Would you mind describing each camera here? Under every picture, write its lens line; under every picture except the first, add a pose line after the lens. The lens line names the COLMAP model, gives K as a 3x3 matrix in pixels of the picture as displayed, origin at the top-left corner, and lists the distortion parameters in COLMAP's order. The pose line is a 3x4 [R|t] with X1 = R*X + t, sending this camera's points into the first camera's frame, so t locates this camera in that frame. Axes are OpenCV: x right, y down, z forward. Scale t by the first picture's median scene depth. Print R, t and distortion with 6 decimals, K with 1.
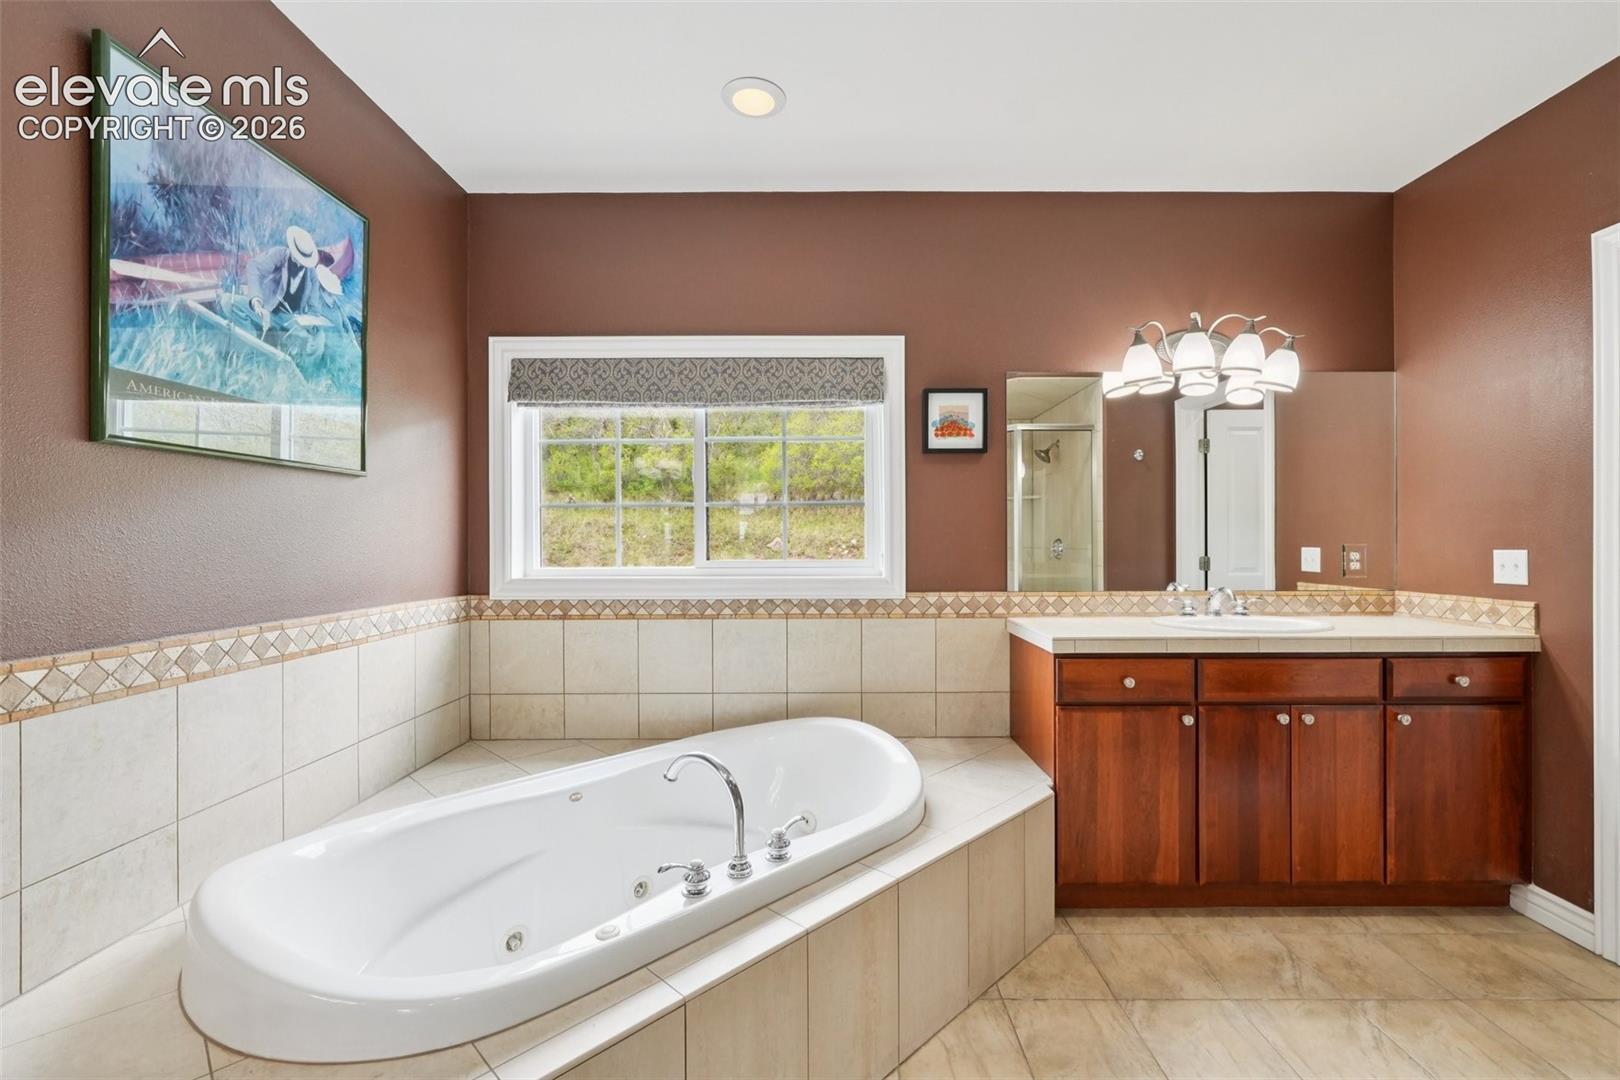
lens RADIAL K [[699.0, 0, 823.8], [0, 699.0, 545.1], [0, 0, 1]] dist [-0.004316, 0.001893]
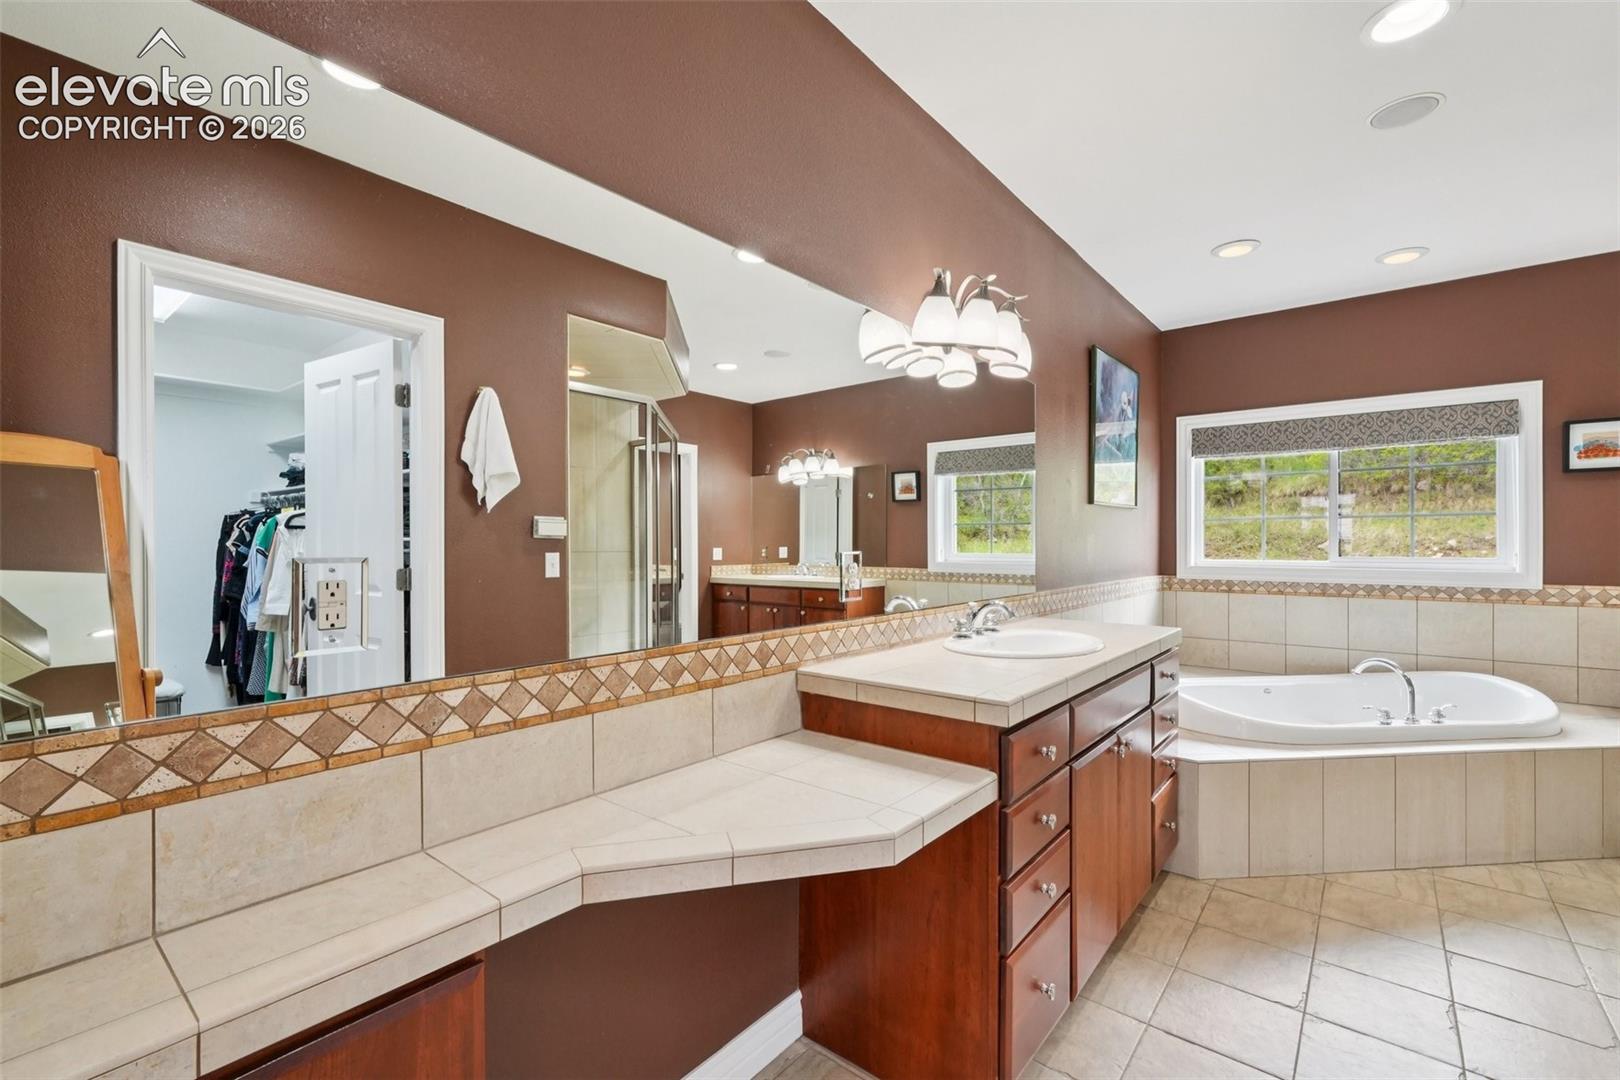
lens RADIAL K [[699.0, 0, 810.5], [0, 699.0, 542.1], [0, 0, 1]] dist [-0.004316, 0.001893]
pose [[0.767616, 0.003060, -0.640903, -0.090833], [-0.005726, 0.999981, -0.002084, 0.001761], [0.640885, 0.005269, 0.767619, -0.812211]]
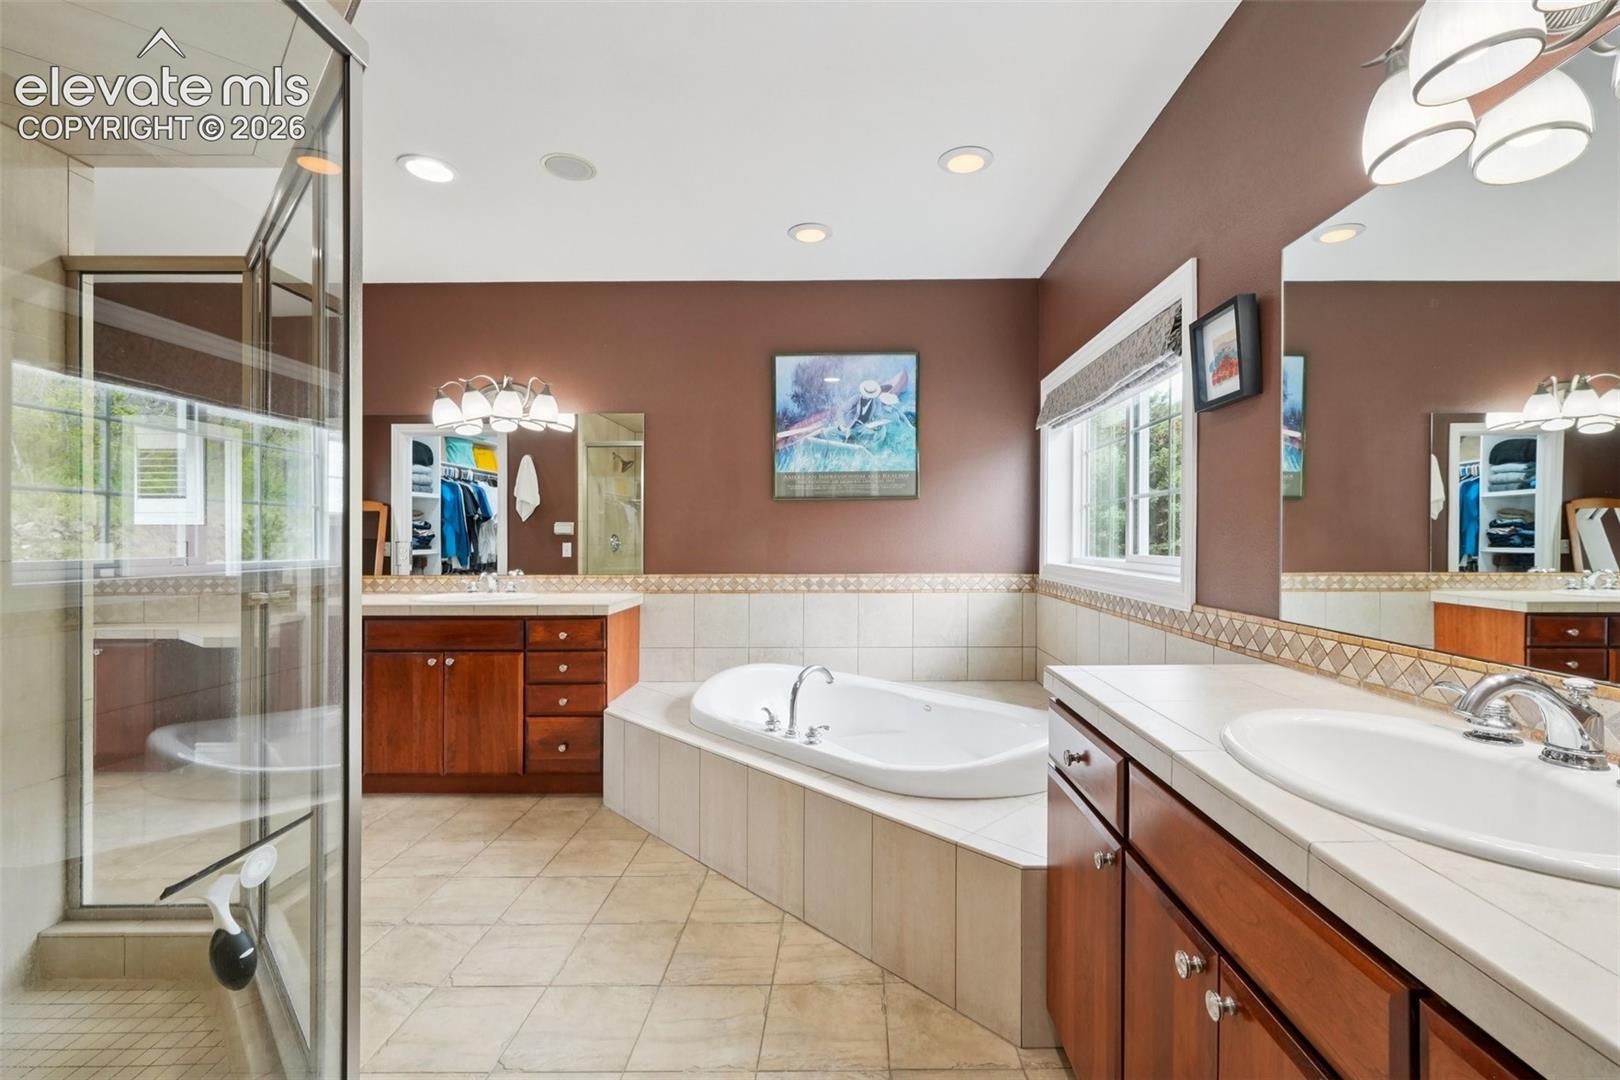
lens RADIAL K [[699.0, 0, 838.7], [0, 699.0, 532.4], [0, 0, 1]] dist [-0.004316, 0.001893]
pose [[-0.014991, -0.002269, -0.999885, 0.870768], [-0.000878, 0.999997, -0.002257, -0.006399], [0.999887, 0.000845, -0.014993, 0.643862]]
